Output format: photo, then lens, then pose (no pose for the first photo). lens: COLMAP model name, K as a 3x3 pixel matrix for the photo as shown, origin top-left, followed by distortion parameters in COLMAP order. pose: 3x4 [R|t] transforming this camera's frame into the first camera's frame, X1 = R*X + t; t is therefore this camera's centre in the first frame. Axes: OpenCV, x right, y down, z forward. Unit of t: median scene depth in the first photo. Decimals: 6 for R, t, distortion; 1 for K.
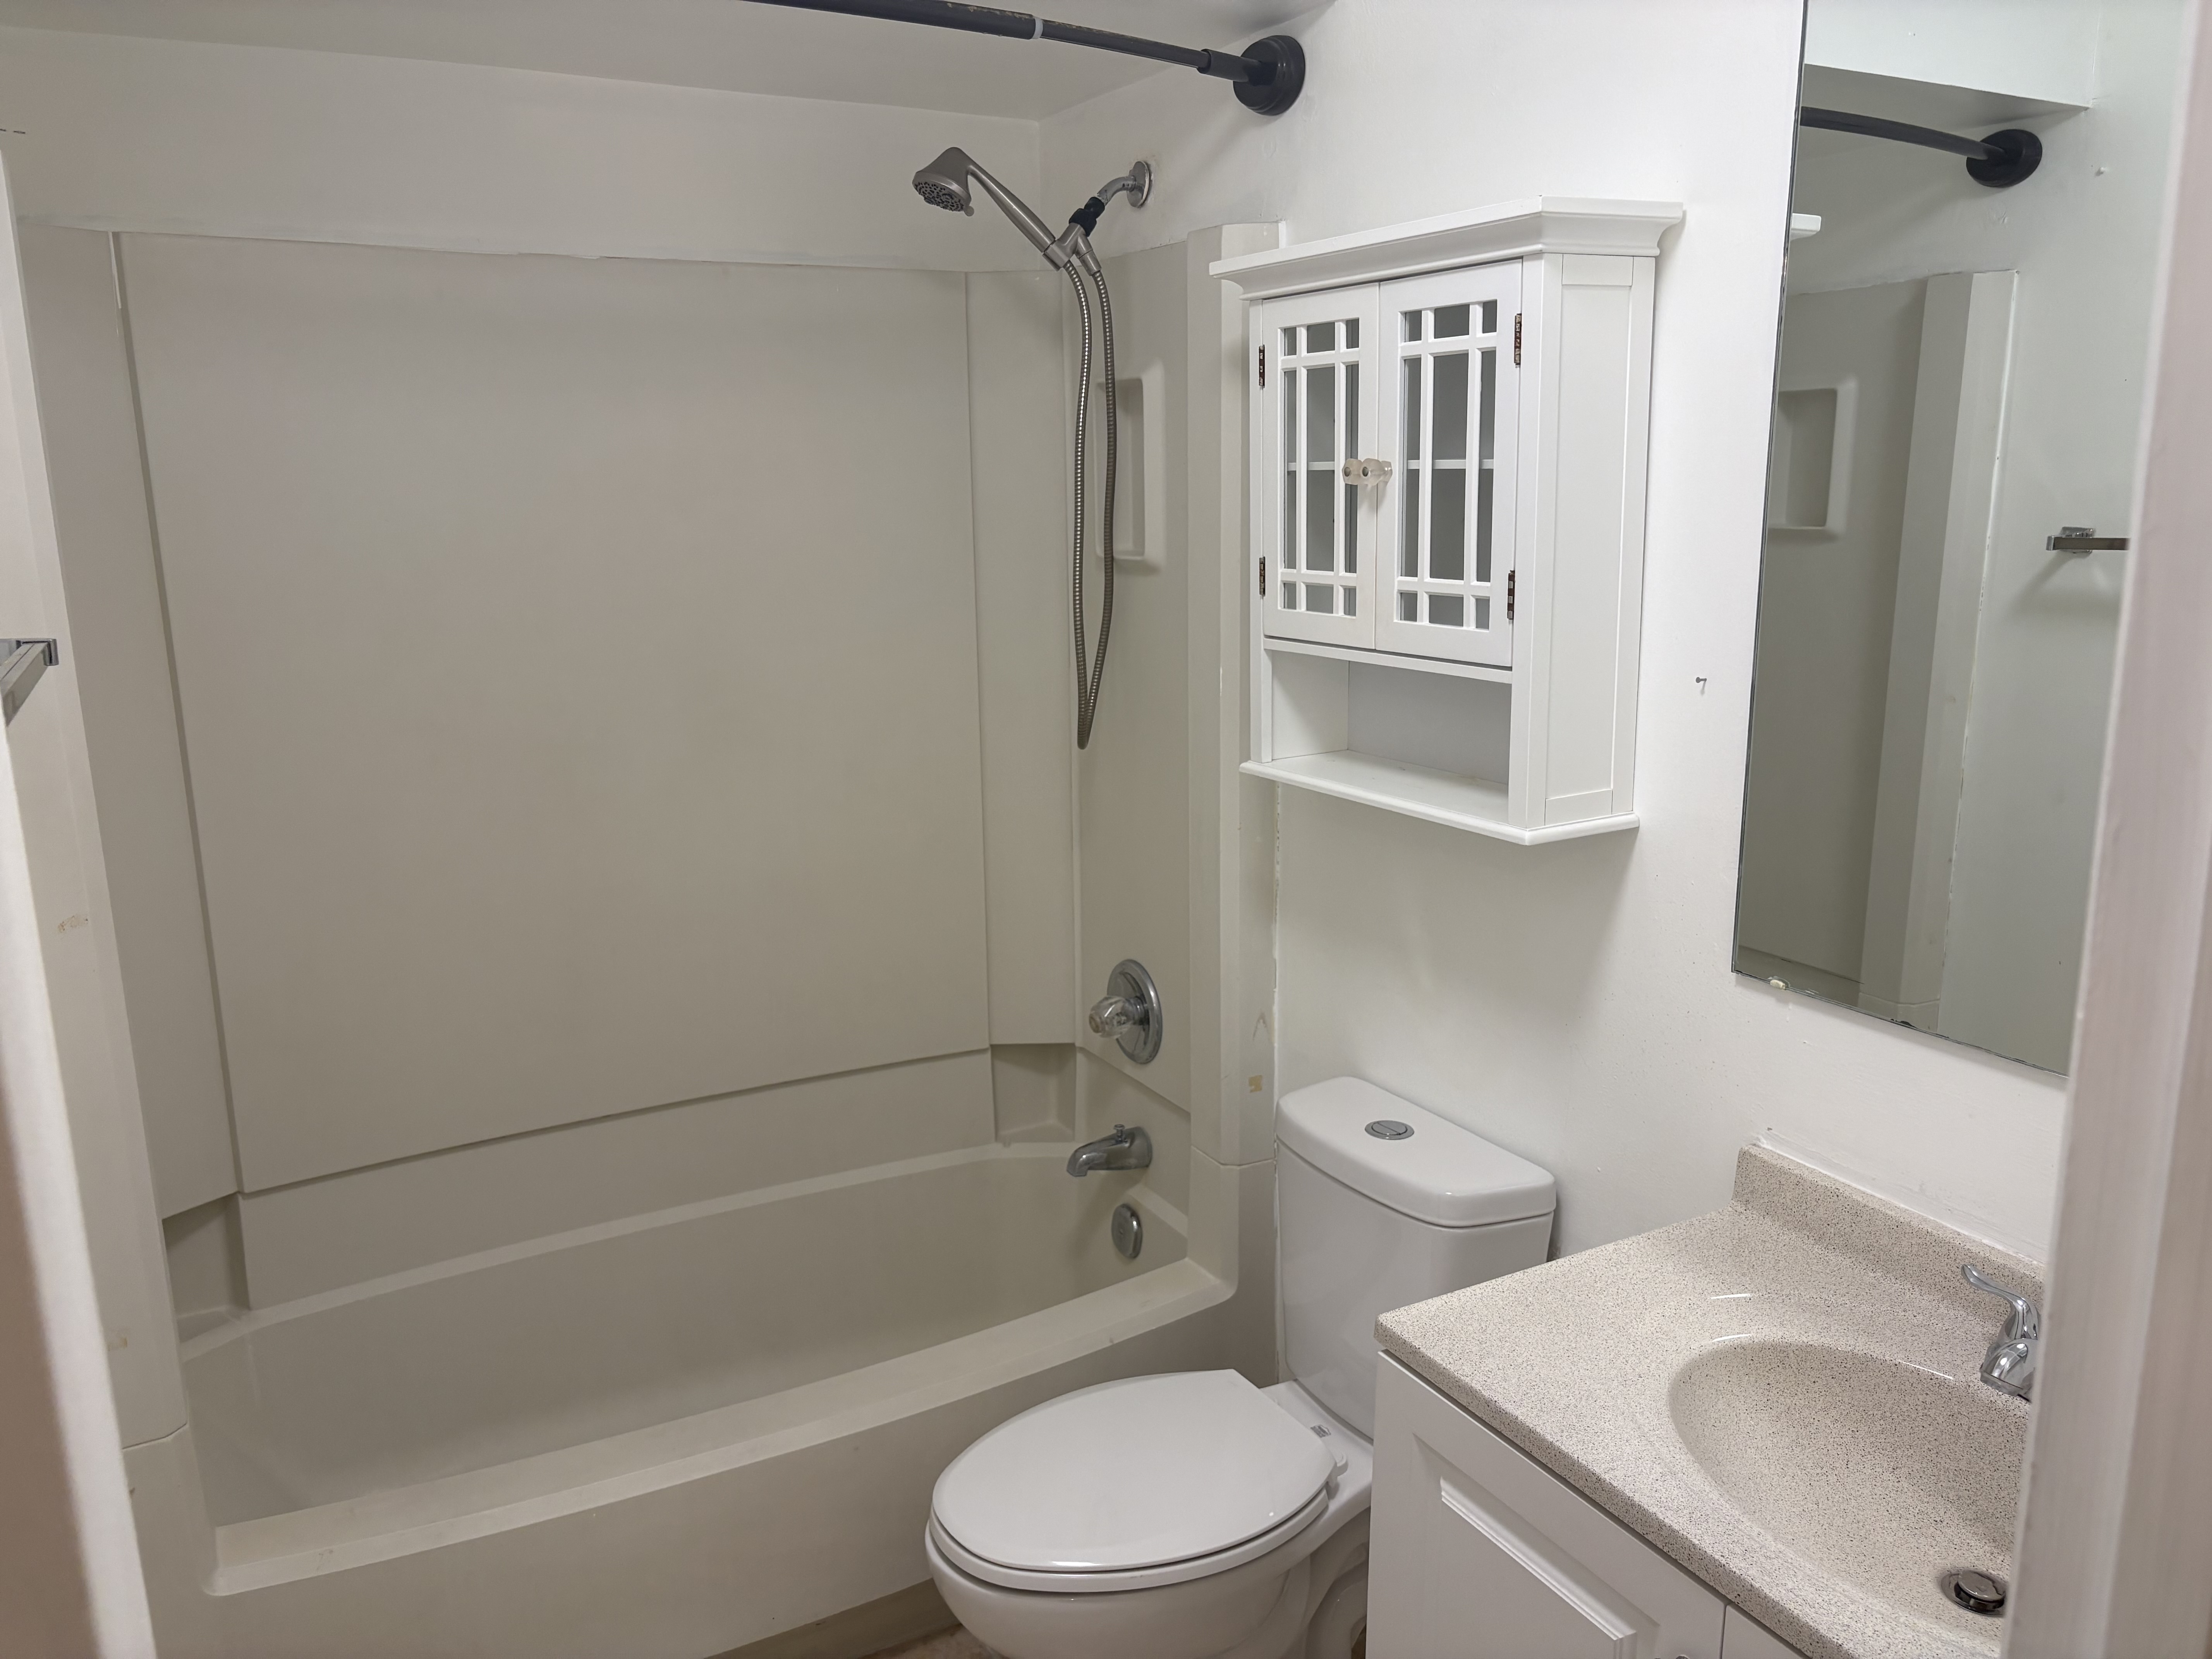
lens RADIAL K [[1677.0, 0, 1106.0], [0, 1677.0, 830.0], [0, 0, 1]] dist [0.040393, -0.034618]
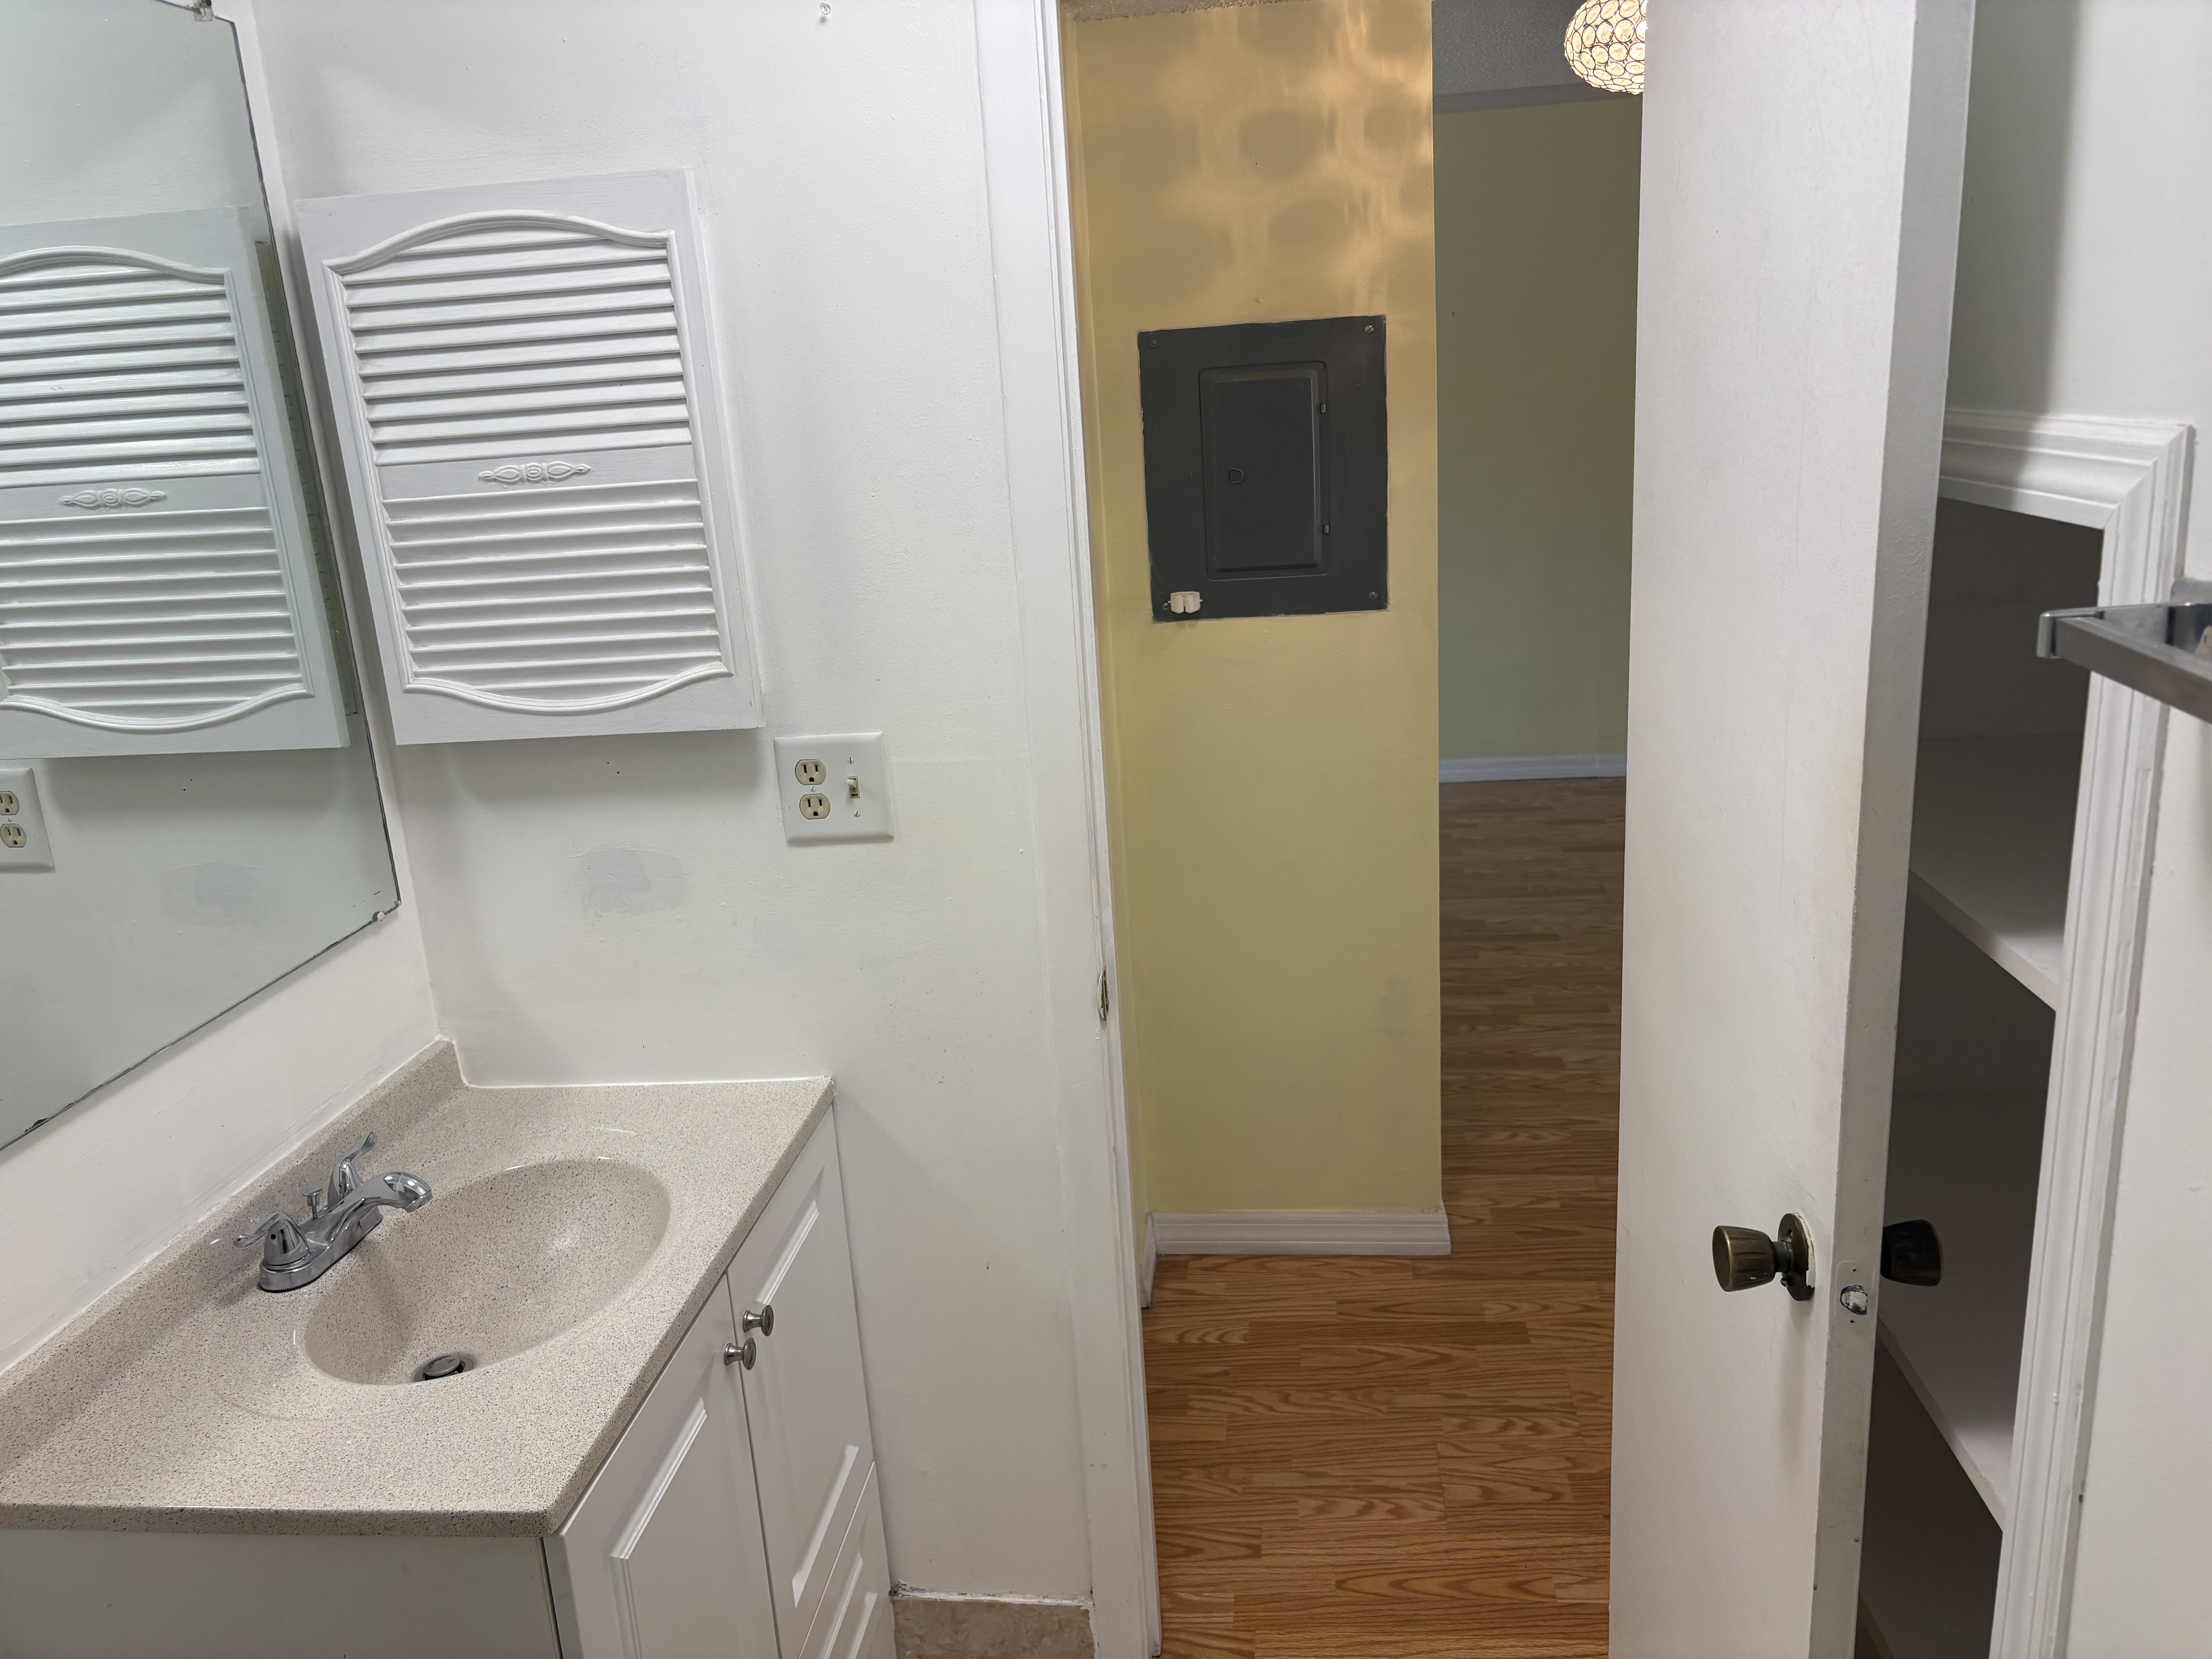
lens RADIAL K [[1677.0, 0, 1105.9], [0, 1677.0, 832.7], [0, 0, 1]] dist [0.040393, -0.034618]
pose [[-0.812199, -0.093665, 0.575812, -0.481624], [0.194698, 0.886914, 0.418898, -0.283048], [-0.549932, 0.452338, -0.702114, 1.220079]]
